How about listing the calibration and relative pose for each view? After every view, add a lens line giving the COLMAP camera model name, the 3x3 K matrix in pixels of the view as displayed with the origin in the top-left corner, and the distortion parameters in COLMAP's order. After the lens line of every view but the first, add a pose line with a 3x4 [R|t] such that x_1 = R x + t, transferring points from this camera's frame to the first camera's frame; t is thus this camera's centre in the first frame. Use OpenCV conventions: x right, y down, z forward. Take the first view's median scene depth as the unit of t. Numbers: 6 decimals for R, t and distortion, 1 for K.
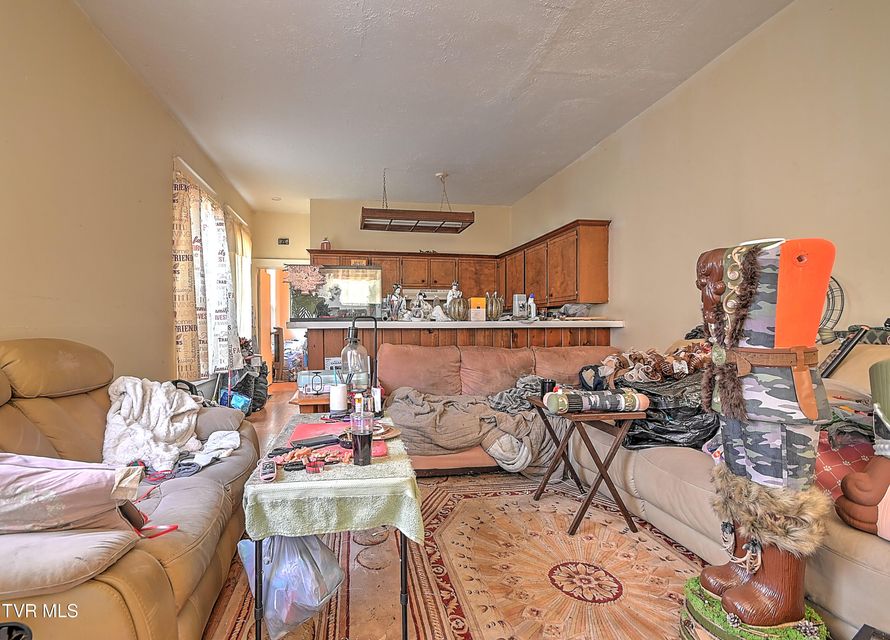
lens RADIAL K [[417.1, 0, 408.4], [0, 417.1, 321.2], [0, 0, 1]] dist [0.022244, -0.010794]
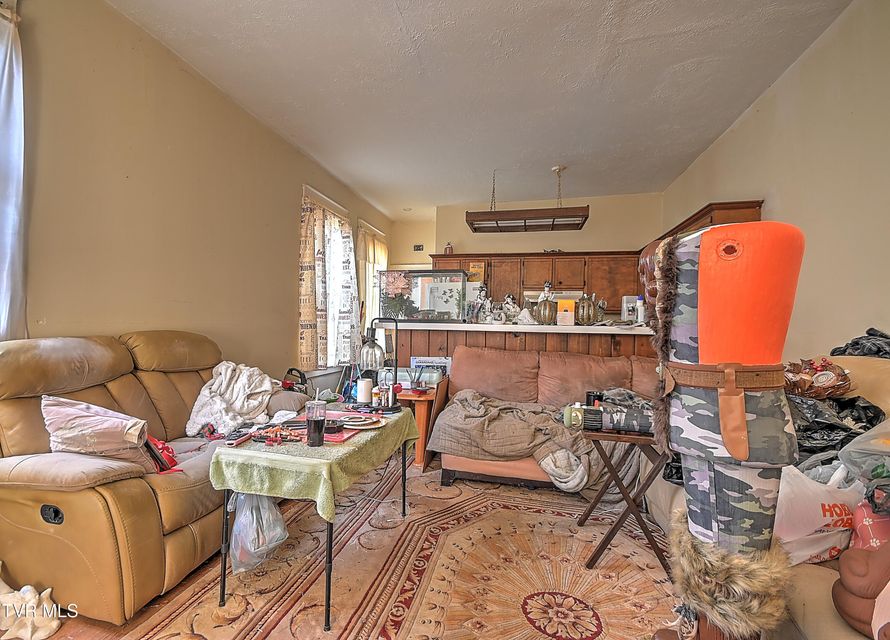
lens RADIAL K [[417.1, 0, 408.4], [0, 417.1, 321.2], [0, 0, 1]] dist [0.022244, -0.010794]
pose [[0.914945, 0.016924, -0.403224, 0.295587], [-0.019109, 0.999816, -0.001396, -0.002154], [0.403126, 0.008983, 0.915100, 0.023504]]
